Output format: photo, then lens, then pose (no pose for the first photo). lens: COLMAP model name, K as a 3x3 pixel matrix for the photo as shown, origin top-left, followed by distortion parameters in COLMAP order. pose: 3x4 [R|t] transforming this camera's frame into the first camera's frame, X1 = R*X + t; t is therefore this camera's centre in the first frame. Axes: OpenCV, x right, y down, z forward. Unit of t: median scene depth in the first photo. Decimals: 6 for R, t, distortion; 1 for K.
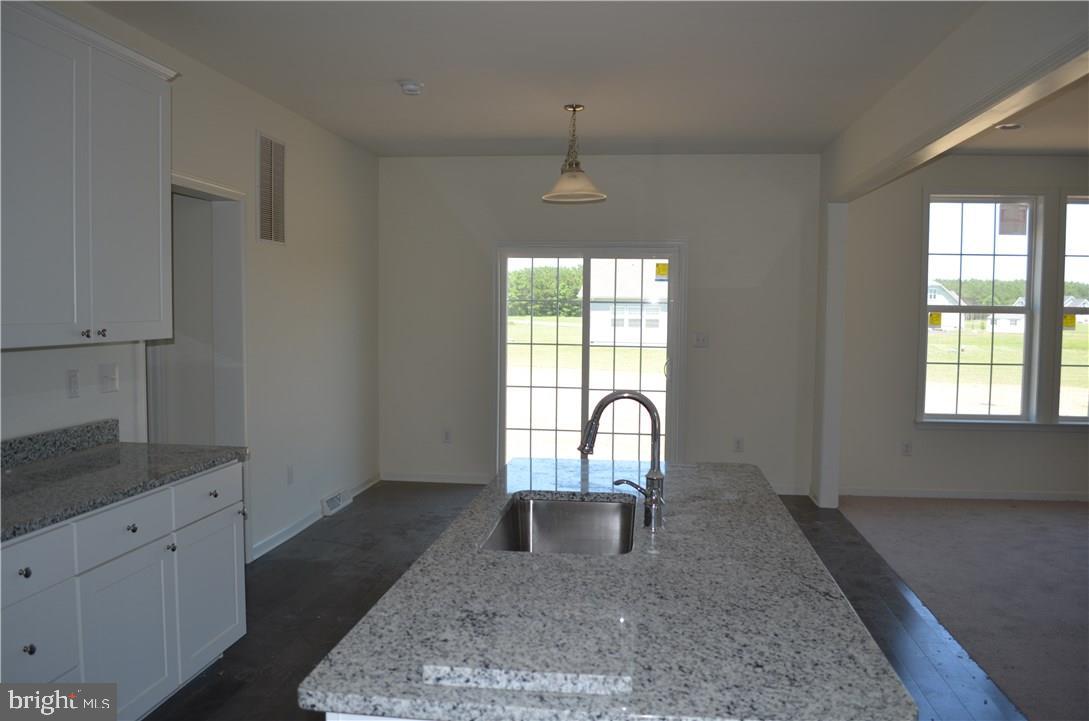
lens RADIAL K [[850.3, 0, 557.8], [0, 850.3, 358.0], [0, 0, 1]] dist [-0.078672, 0.008674]
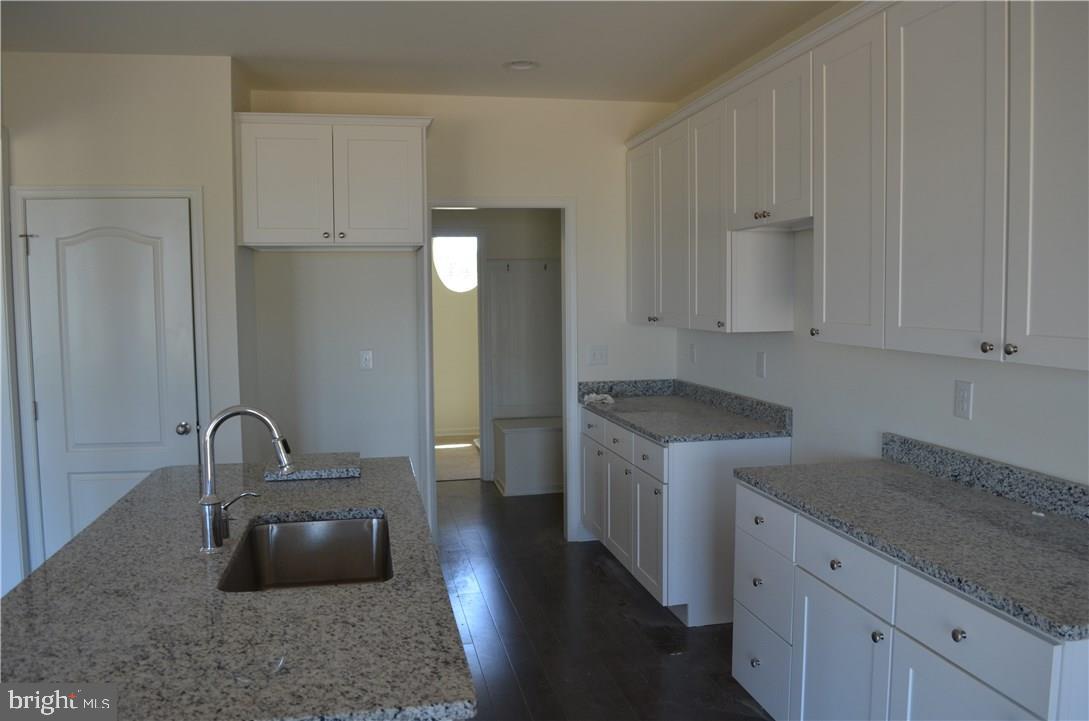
lens RADIAL K [[850.3, 0, 557.8], [0, 850.3, 358.0], [0, 0, 1]] dist [-0.078672, 0.008674]
pose [[-0.944561, 0.022240, -0.327581, 0.047835], [-0.020578, 0.991732, 0.126667, -0.116424], [0.327689, 0.126385, -0.936294, 1.704566]]
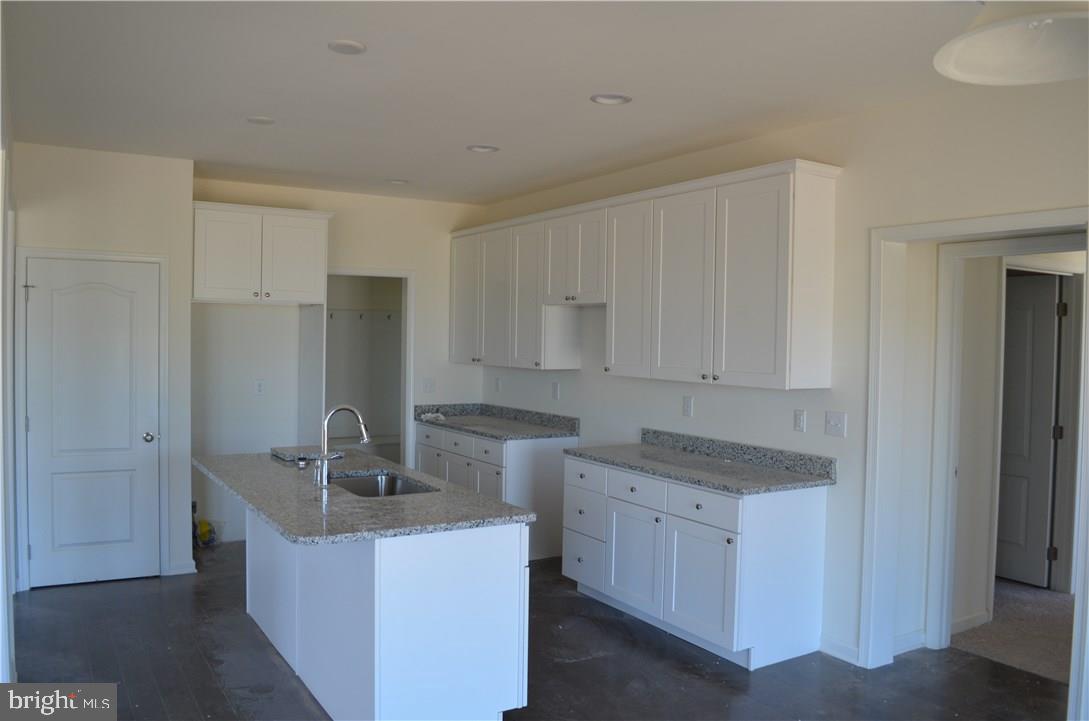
lens RADIAL K [[850.3, 0, 557.8], [0, 850.3, 358.0], [0, 0, 1]] dist [-0.078672, 0.008674]
pose [[-0.772676, -0.007773, -0.634752, 0.699046], [-0.063421, 0.995867, 0.065006, -0.162405], [0.631624, 0.090486, -0.769976, 2.204593]]
